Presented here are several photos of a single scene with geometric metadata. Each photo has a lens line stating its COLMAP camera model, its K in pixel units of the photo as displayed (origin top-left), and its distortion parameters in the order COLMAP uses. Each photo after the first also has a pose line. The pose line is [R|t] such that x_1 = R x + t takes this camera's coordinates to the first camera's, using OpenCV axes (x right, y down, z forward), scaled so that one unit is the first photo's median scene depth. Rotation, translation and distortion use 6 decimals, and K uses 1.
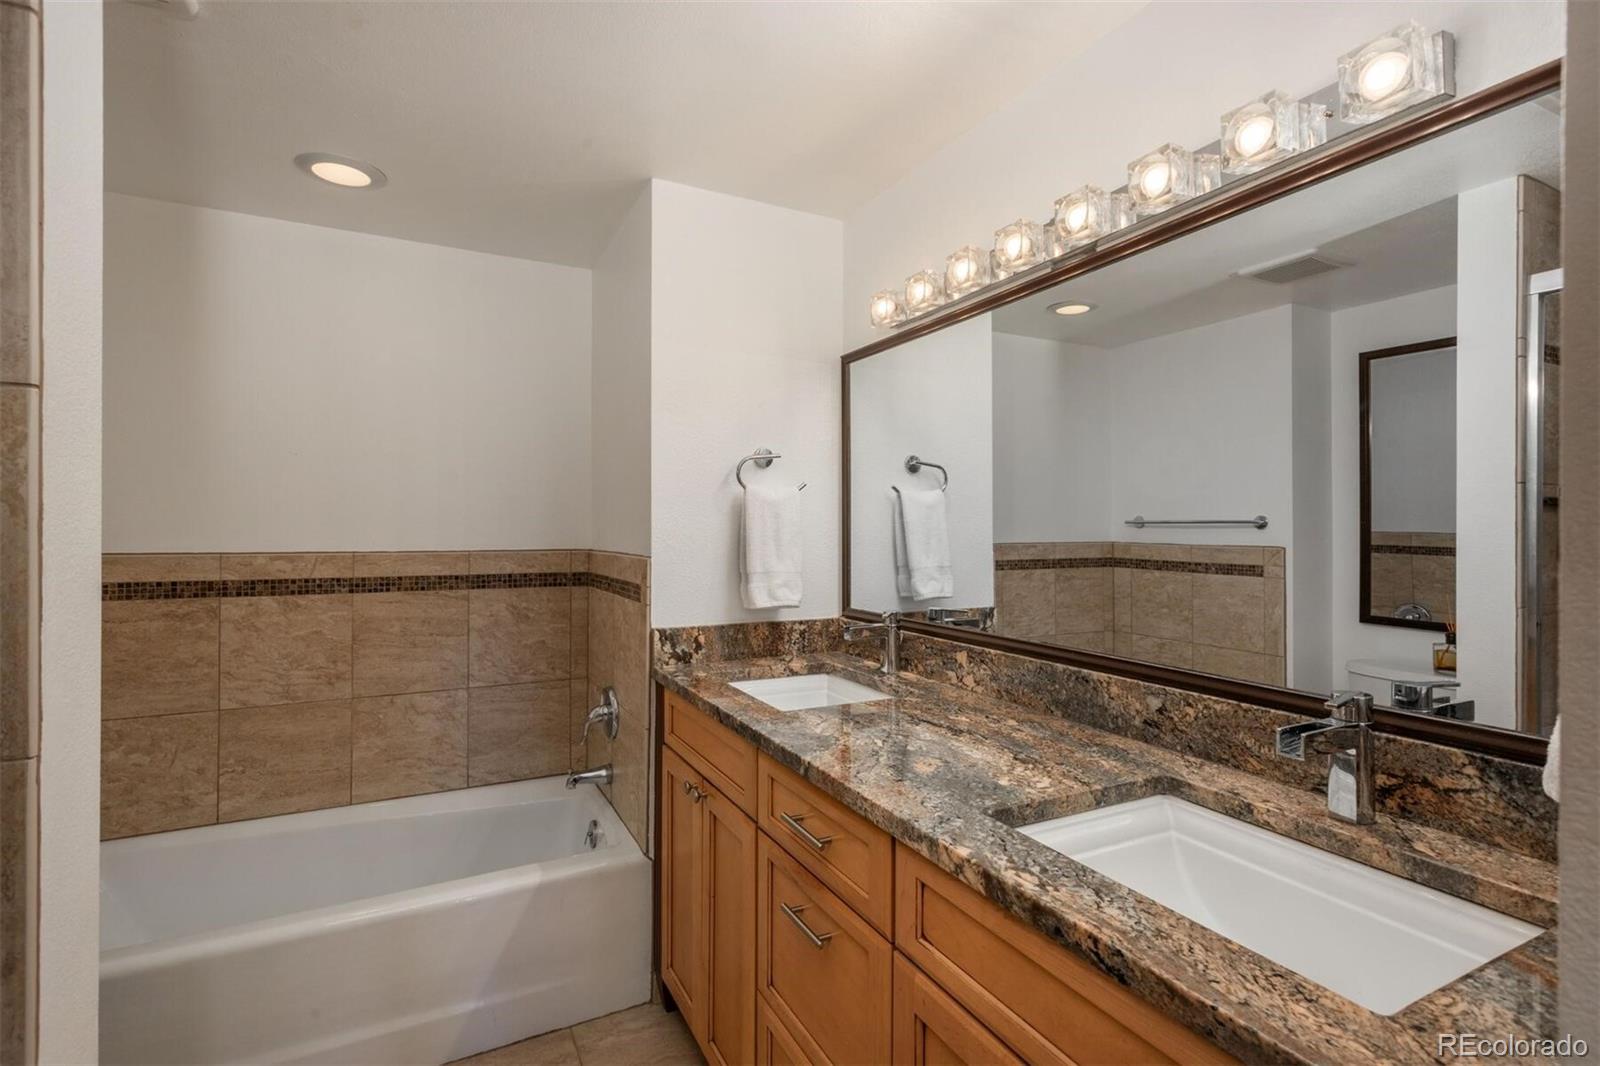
lens RADIAL K [[745.8, 0, 799.6], [0, 745.8, 528.5], [0, 0, 1]] dist [0.012677, -0.000670]
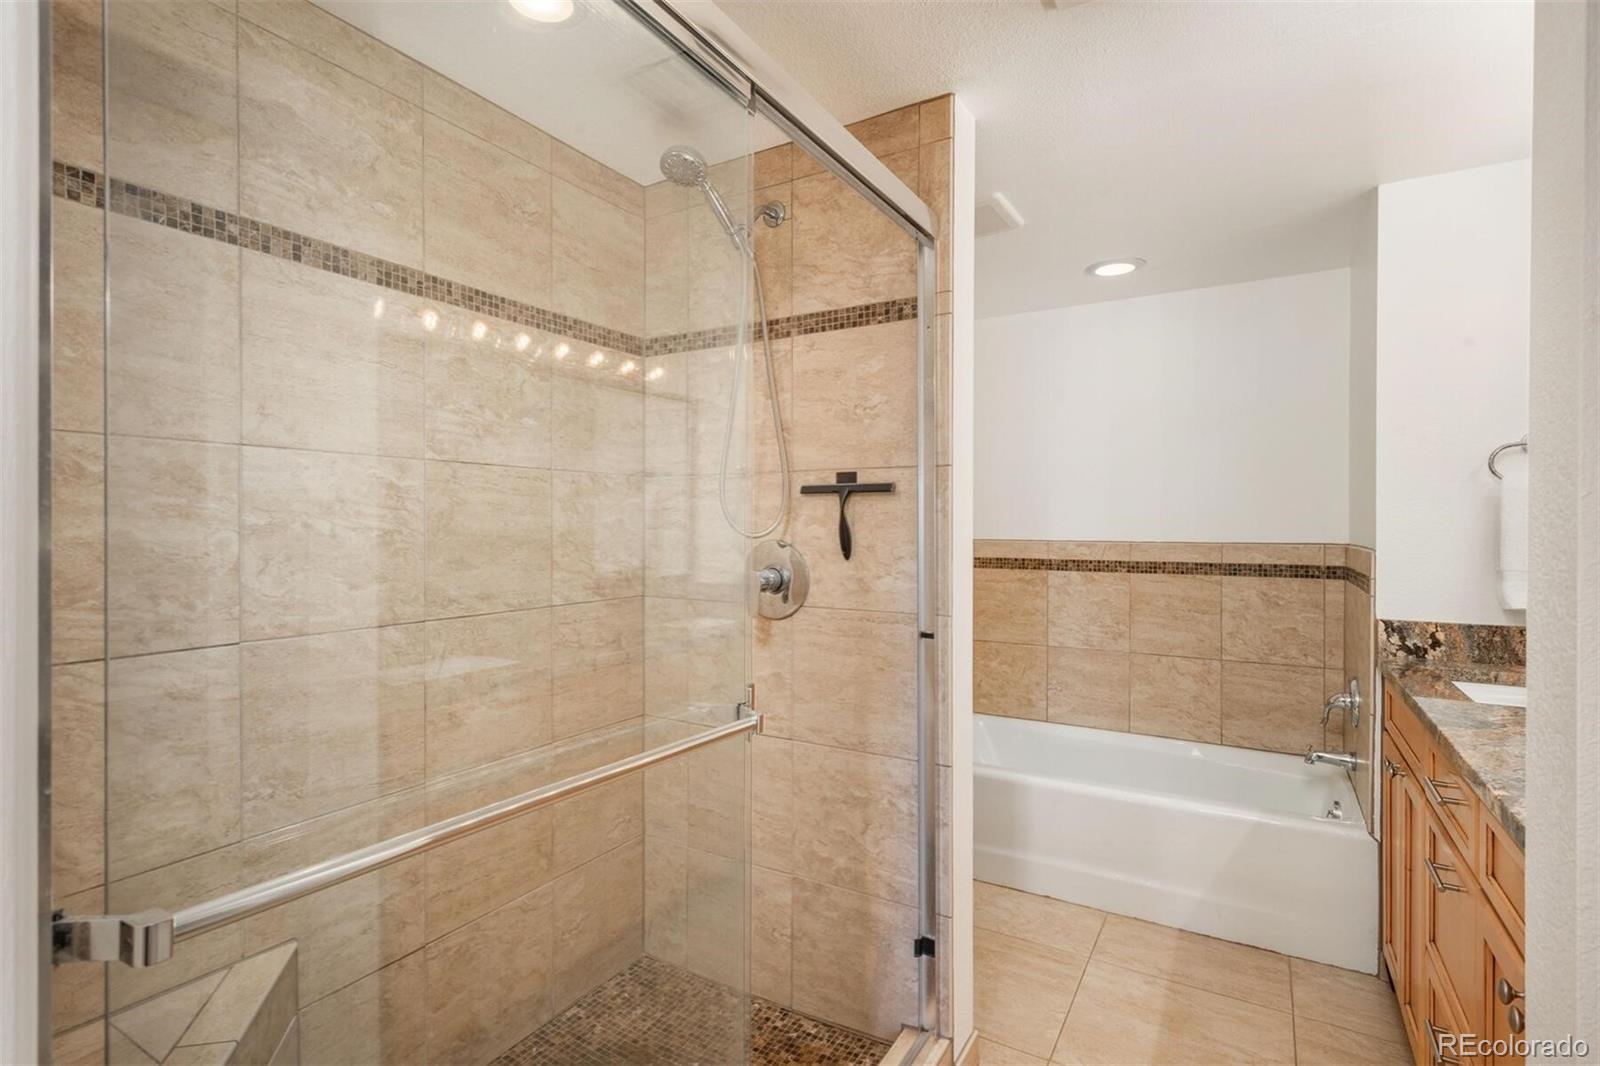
lens RADIAL K [[745.8, 0, 799.6], [0, 745.8, 528.5], [0, 0, 1]] dist [0.012677, -0.000670]
pose [[0.529740, 0.003306, -0.848154, 0.211349], [0.001196, 0.999988, 0.004645, 0.001635], [0.848159, -0.003475, 0.529730, -0.189222]]
